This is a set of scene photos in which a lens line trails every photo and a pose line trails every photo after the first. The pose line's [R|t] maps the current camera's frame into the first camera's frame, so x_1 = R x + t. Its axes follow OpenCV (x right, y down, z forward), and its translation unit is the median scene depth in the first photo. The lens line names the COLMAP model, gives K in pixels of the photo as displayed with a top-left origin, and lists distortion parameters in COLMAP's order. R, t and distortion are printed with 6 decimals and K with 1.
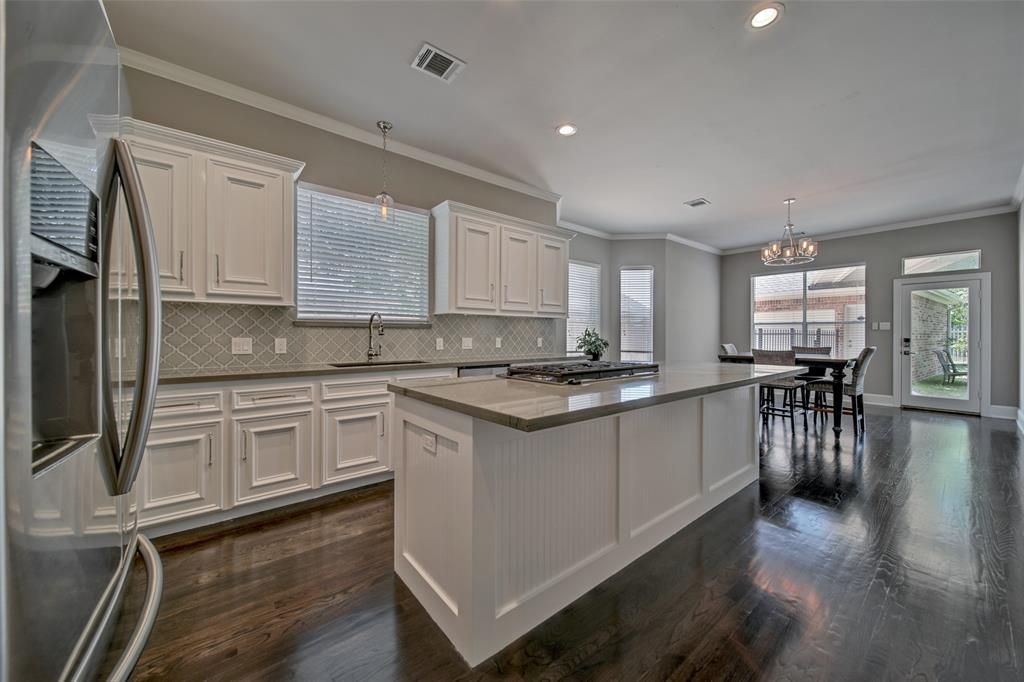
lens RADIAL K [[367.3, 0, 517.3], [0, 367.3, 340.0], [0, 0, 1]] dist [-0.000414, -0.000759]
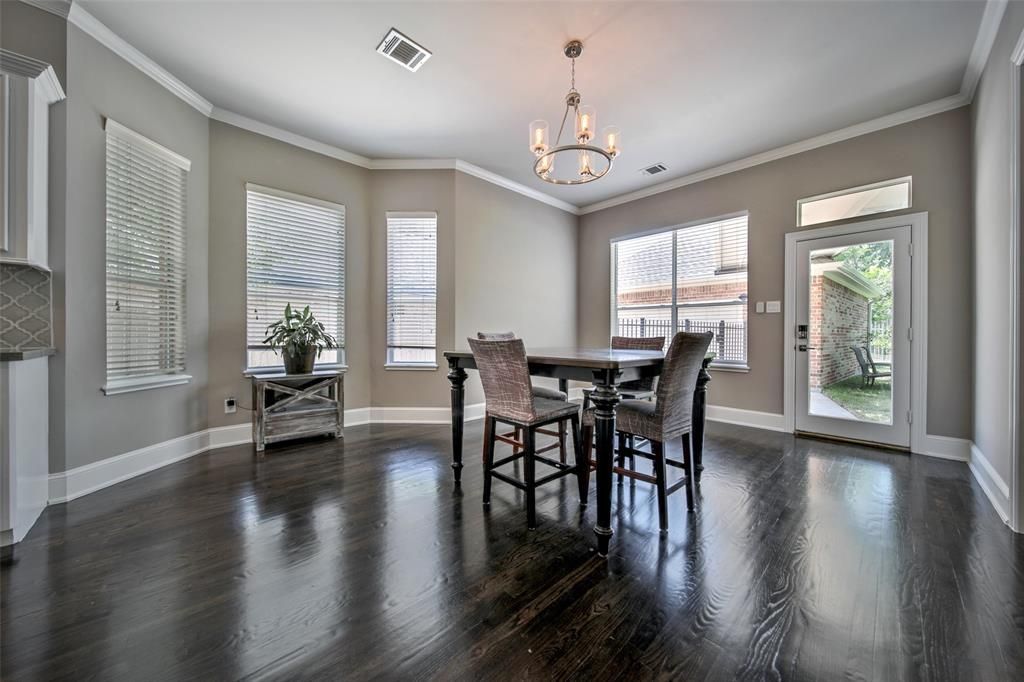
lens RADIAL K [[367.3, 0, 503.3], [0, 367.3, 339.2], [0, 0, 1]] dist [-0.000414, -0.000759]
pose [[0.996820, 0.001779, 0.079664, 0.483679], [-0.001909, 0.999997, 0.001553, 0.019489], [-0.079661, -0.001700, 0.996821, 0.399030]]
